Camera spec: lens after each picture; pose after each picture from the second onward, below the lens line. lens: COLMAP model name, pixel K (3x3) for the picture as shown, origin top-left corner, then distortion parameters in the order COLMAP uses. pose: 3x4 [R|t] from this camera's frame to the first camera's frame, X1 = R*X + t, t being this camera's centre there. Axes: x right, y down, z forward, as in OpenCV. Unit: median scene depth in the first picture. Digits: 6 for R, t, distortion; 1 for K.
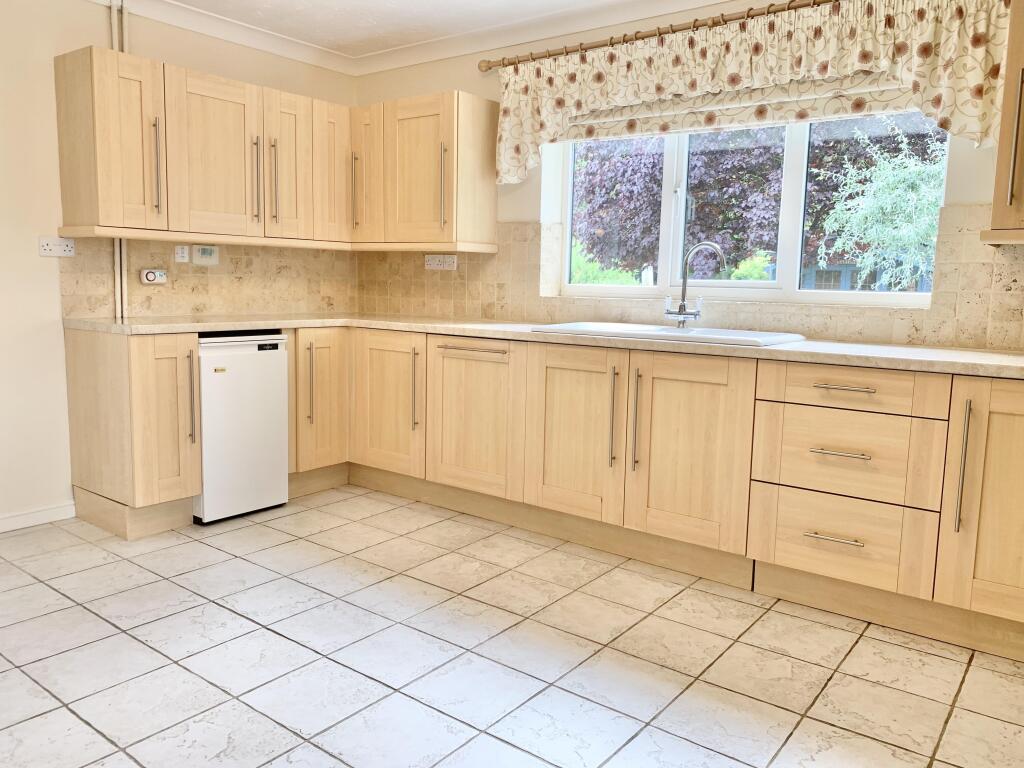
lens RADIAL K [[770.5, 0, 519.1], [0, 770.5, 384.7], [0, 0, 1]] dist [0.023373, -0.027498]
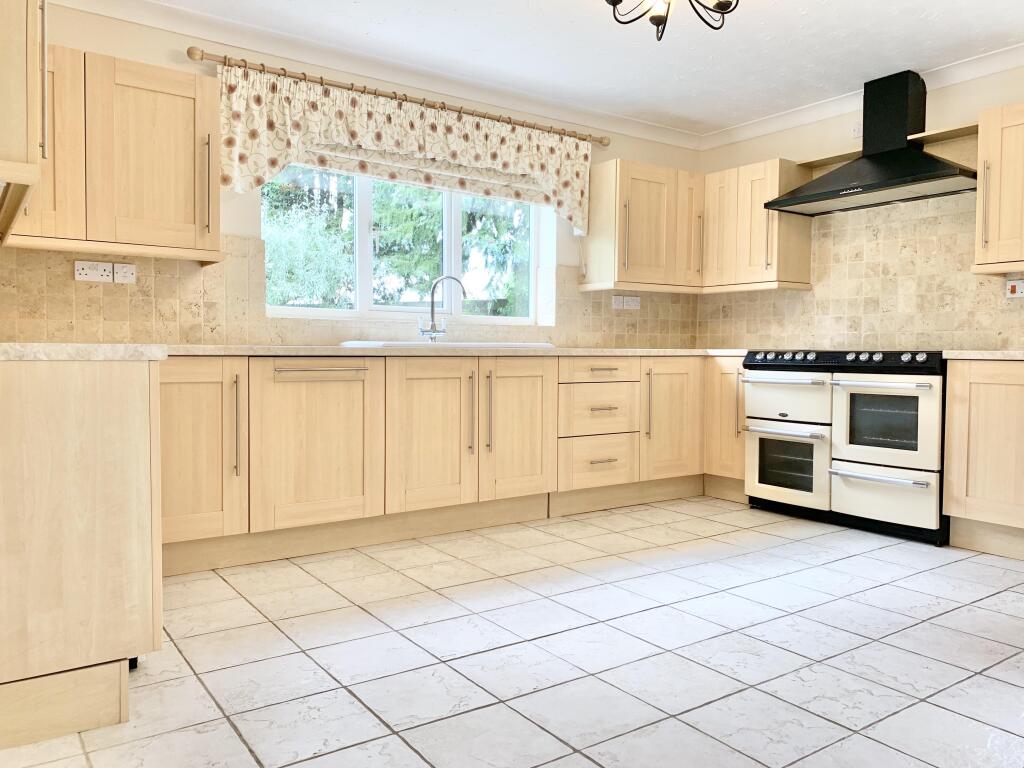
lens RADIAL K [[770.5, 0, 520.6], [0, 770.5, 376.9], [0, 0, 1]] dist [0.023373, -0.027498]
pose [[0.288453, -0.057095, 0.955790, -0.983911], [0.124657, 0.991964, 0.021635, -0.030073], [-0.949345, 0.112905, 0.293253, 0.544561]]
